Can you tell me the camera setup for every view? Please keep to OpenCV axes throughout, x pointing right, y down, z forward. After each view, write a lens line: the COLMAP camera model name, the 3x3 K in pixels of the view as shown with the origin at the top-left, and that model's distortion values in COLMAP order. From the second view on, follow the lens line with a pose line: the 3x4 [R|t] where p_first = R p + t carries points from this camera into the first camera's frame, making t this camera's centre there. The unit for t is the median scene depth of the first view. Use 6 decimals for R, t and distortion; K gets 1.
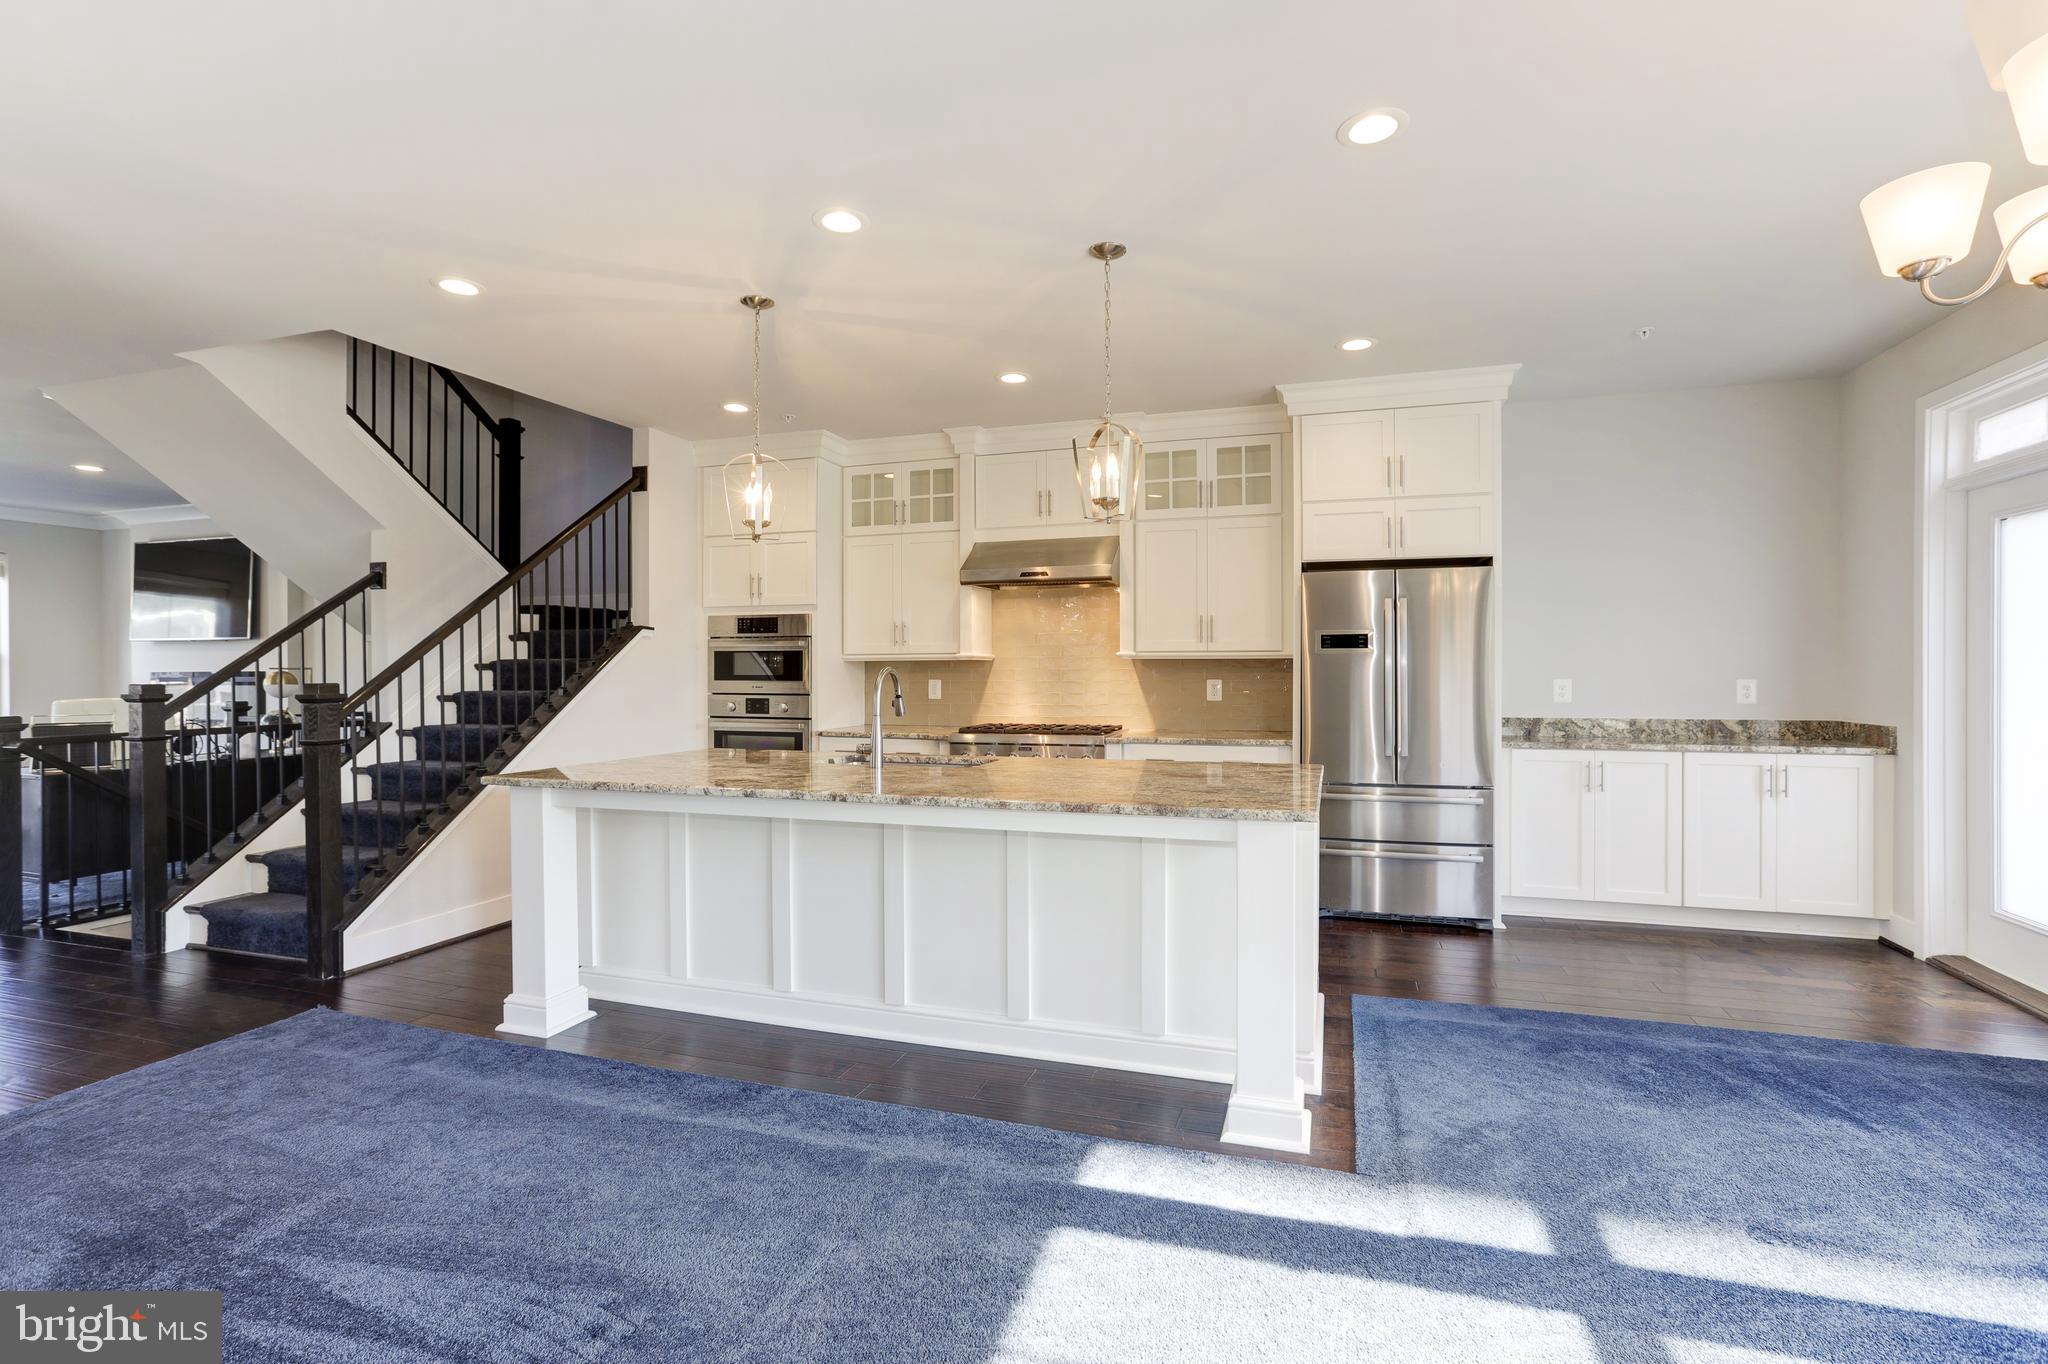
lens RADIAL K [[960.3, 0, 1024.0], [0, 960.3, 682.0], [0, 0, 1]] dist [-0.000528, -0.000004]
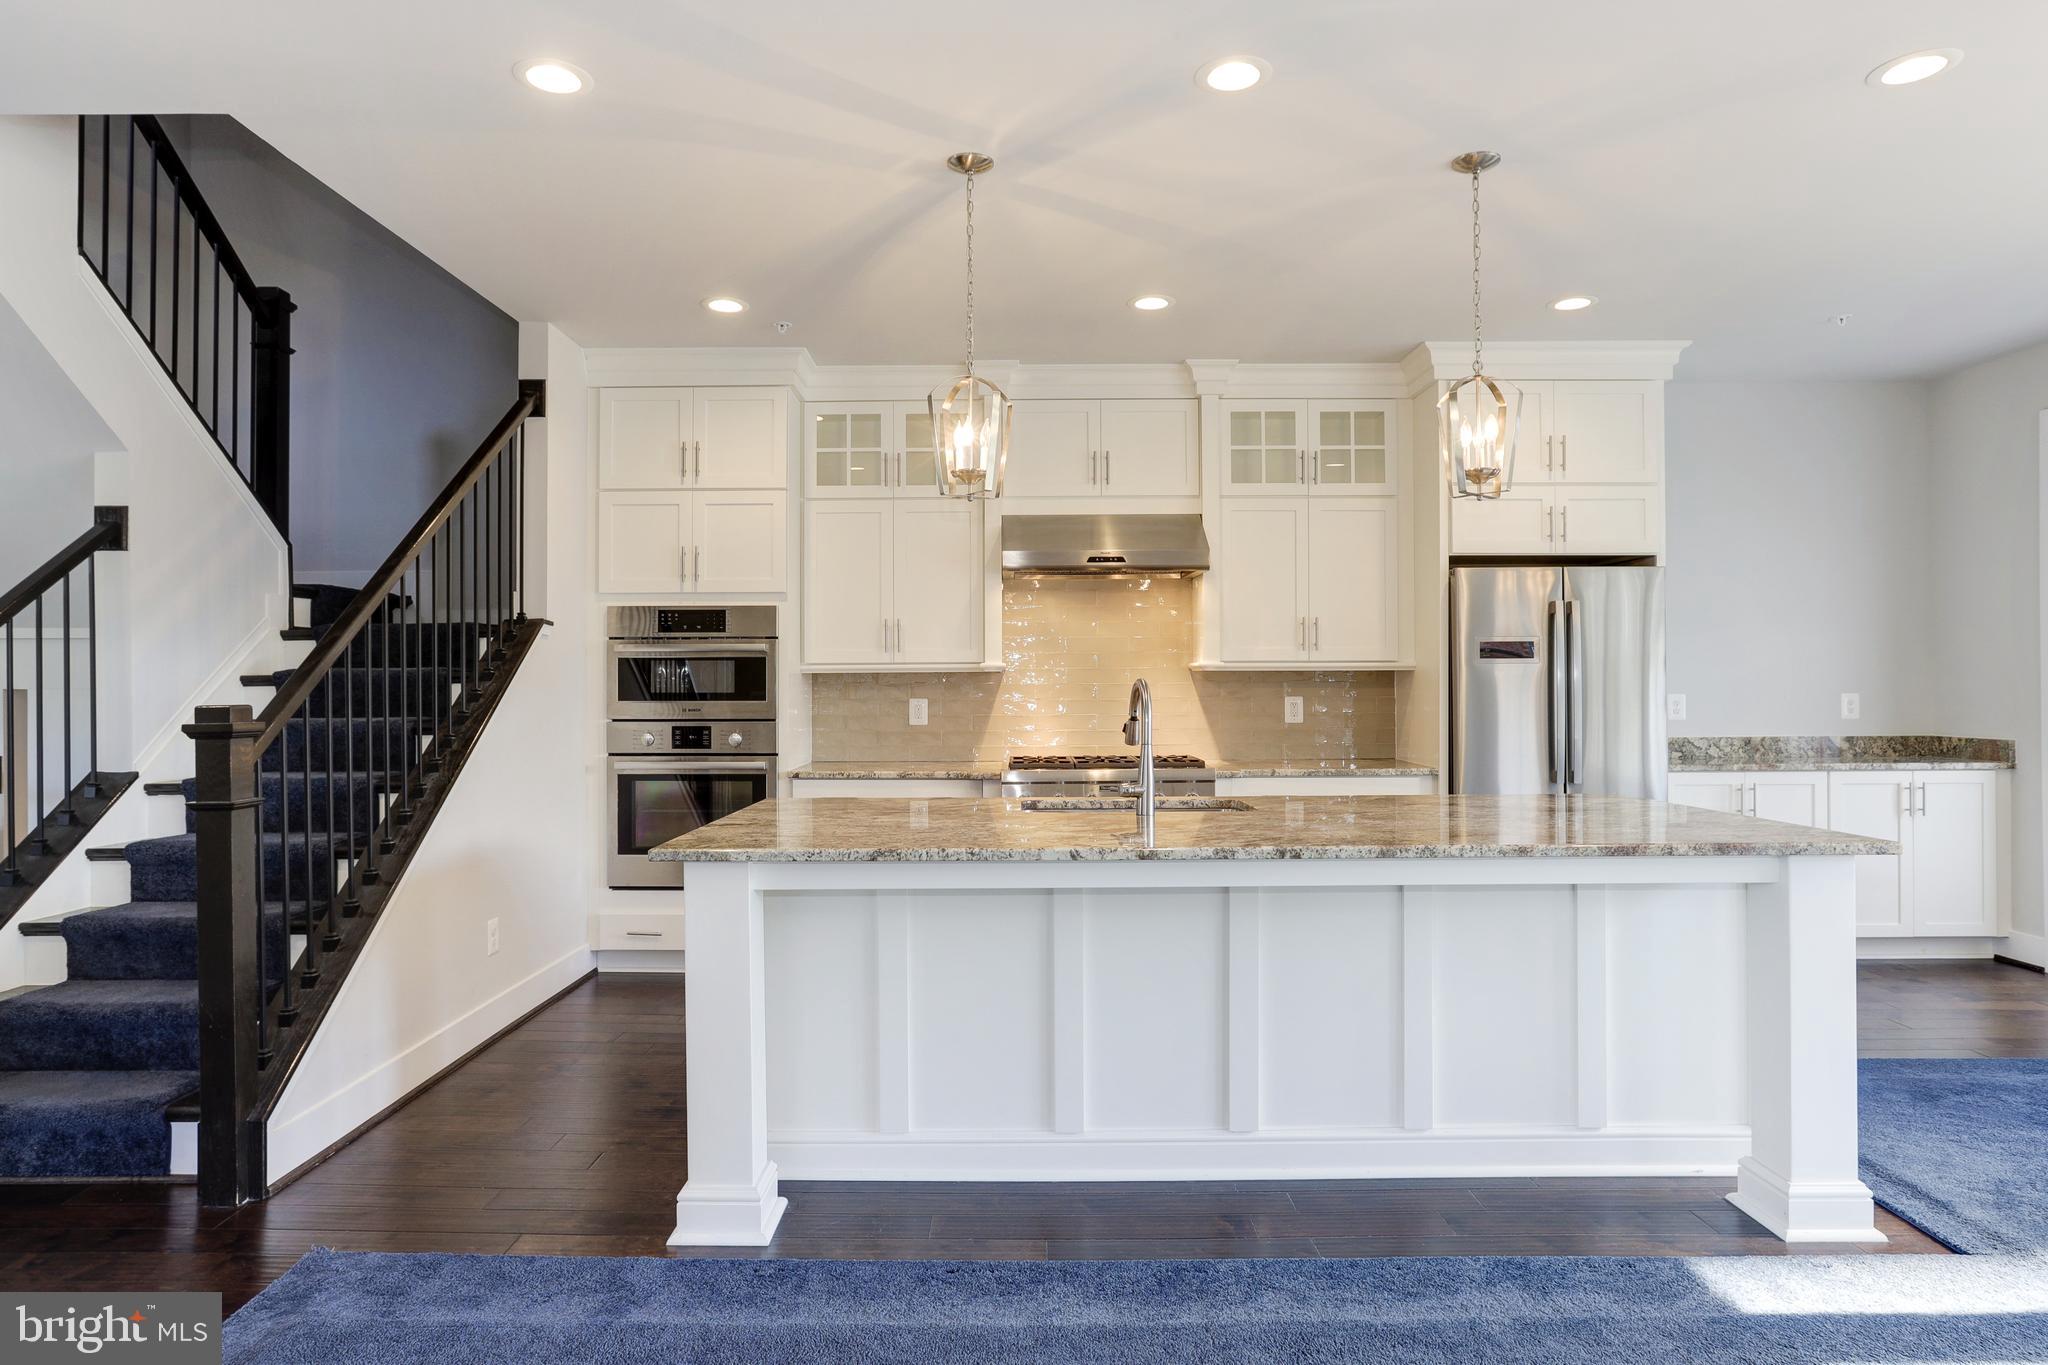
lens RADIAL K [[1239.7, 0, 1015.3], [0, 1239.7, 691.0], [0, 0, 1]] dist [0.001582, 0.001385]
pose [[0.949562, -0.002166, 0.313571, -0.378880], [0.005810, 0.999926, -0.010686, 0.002734], [-0.313524, 0.011969, 0.949505, 0.088055]]
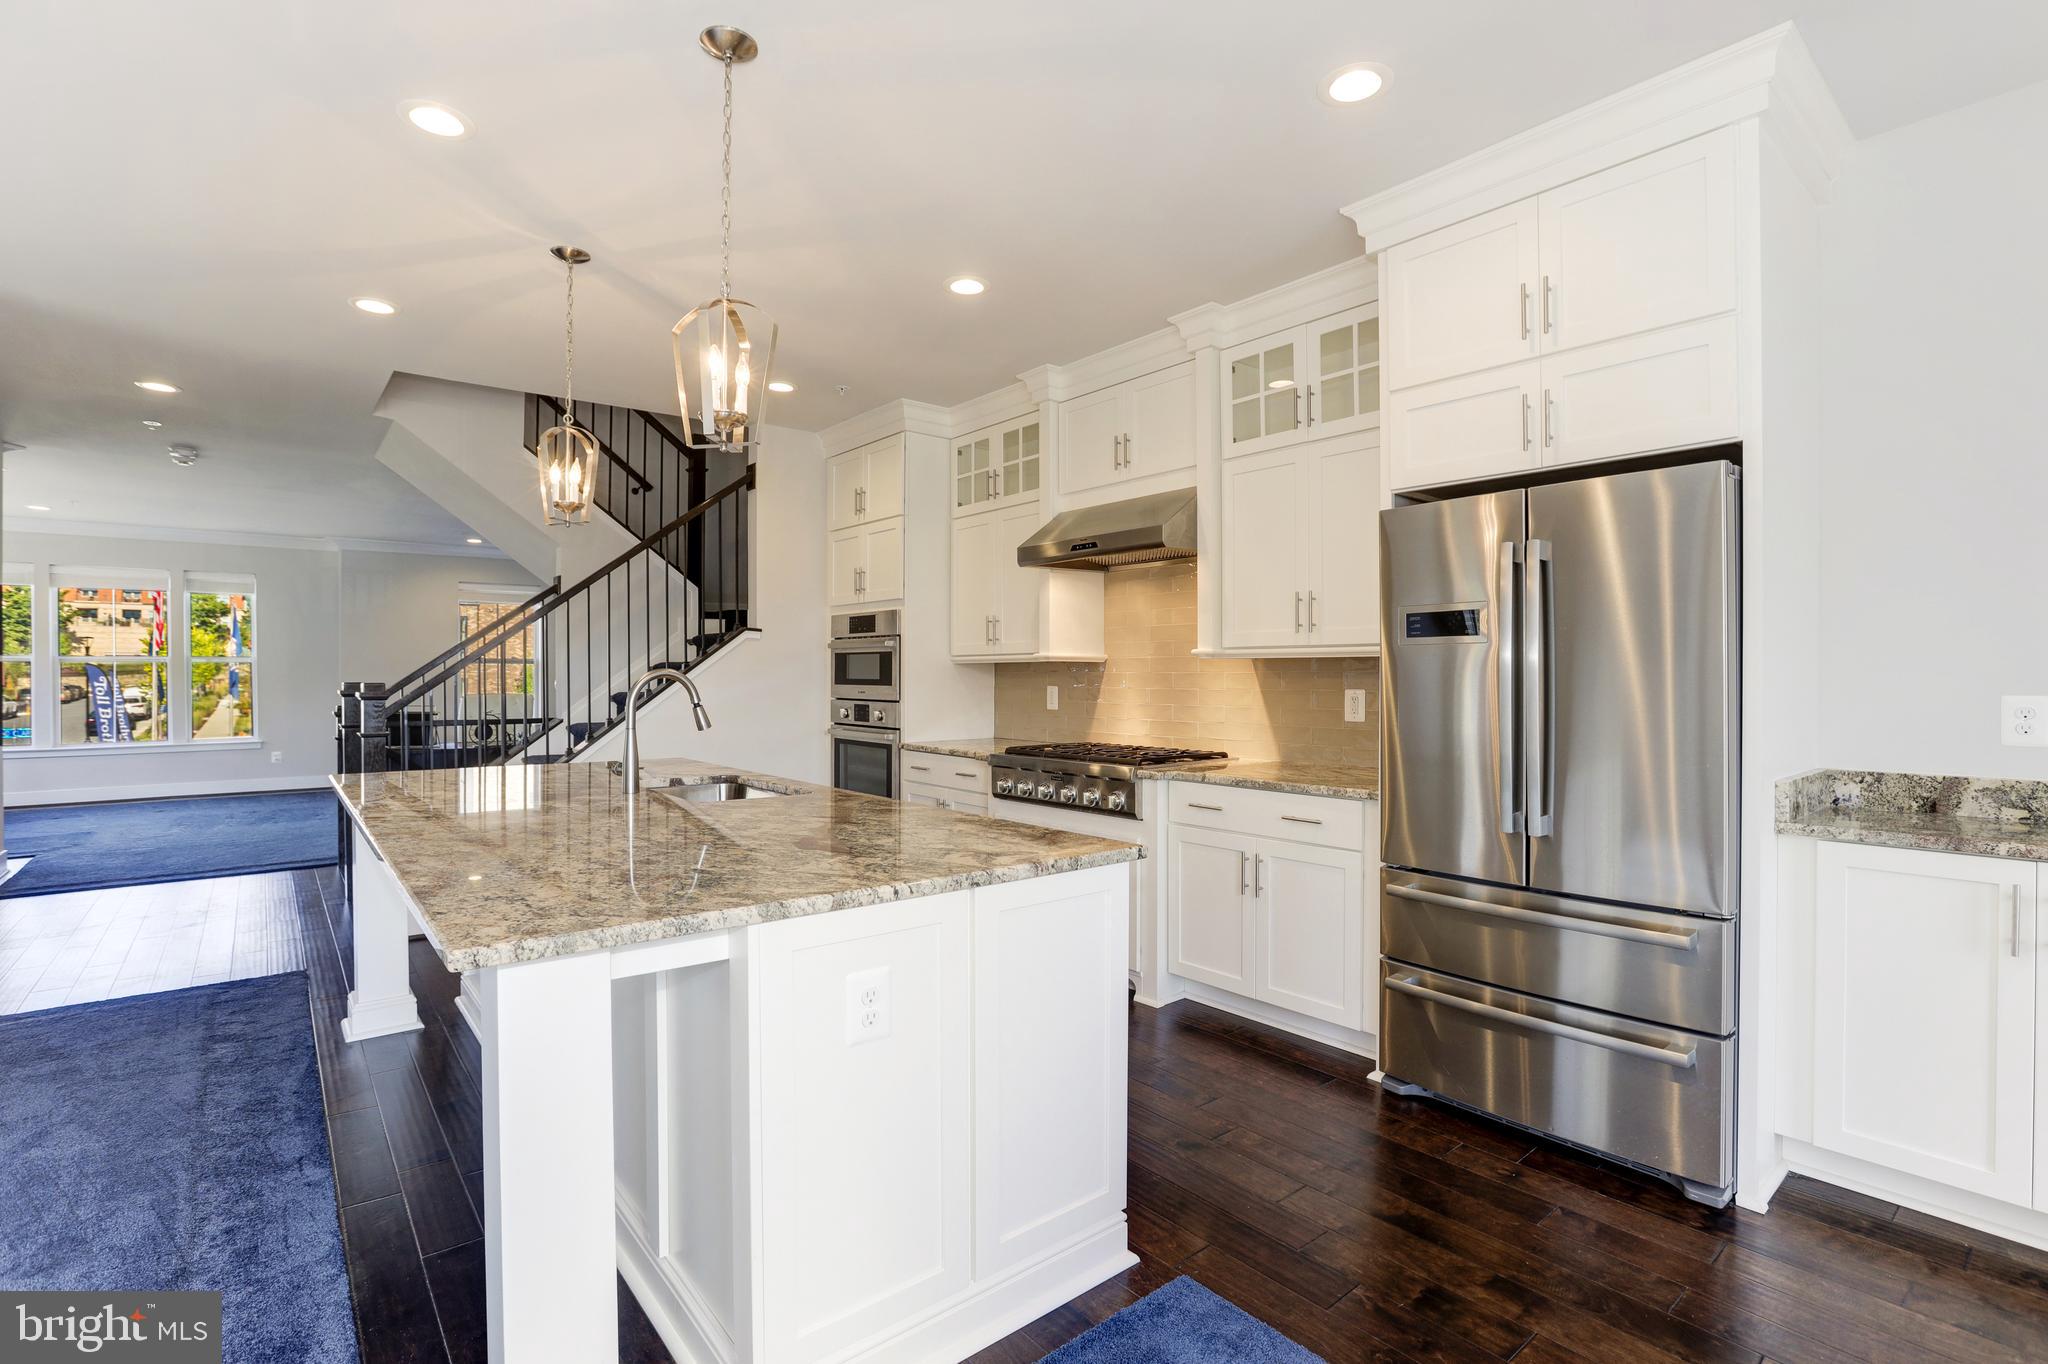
lens RADIAL K [[987.5, 0, 1010.1], [0, 987.5, 679.6], [0, 0, 1]] dist [0.000483, 0.001114]
pose [[0.835851, 0.006118, -0.548922, 0.399153], [-0.011700, 0.999909, -0.006671, -0.002051], [0.548832, 0.011998, 0.835847, 0.330933]]
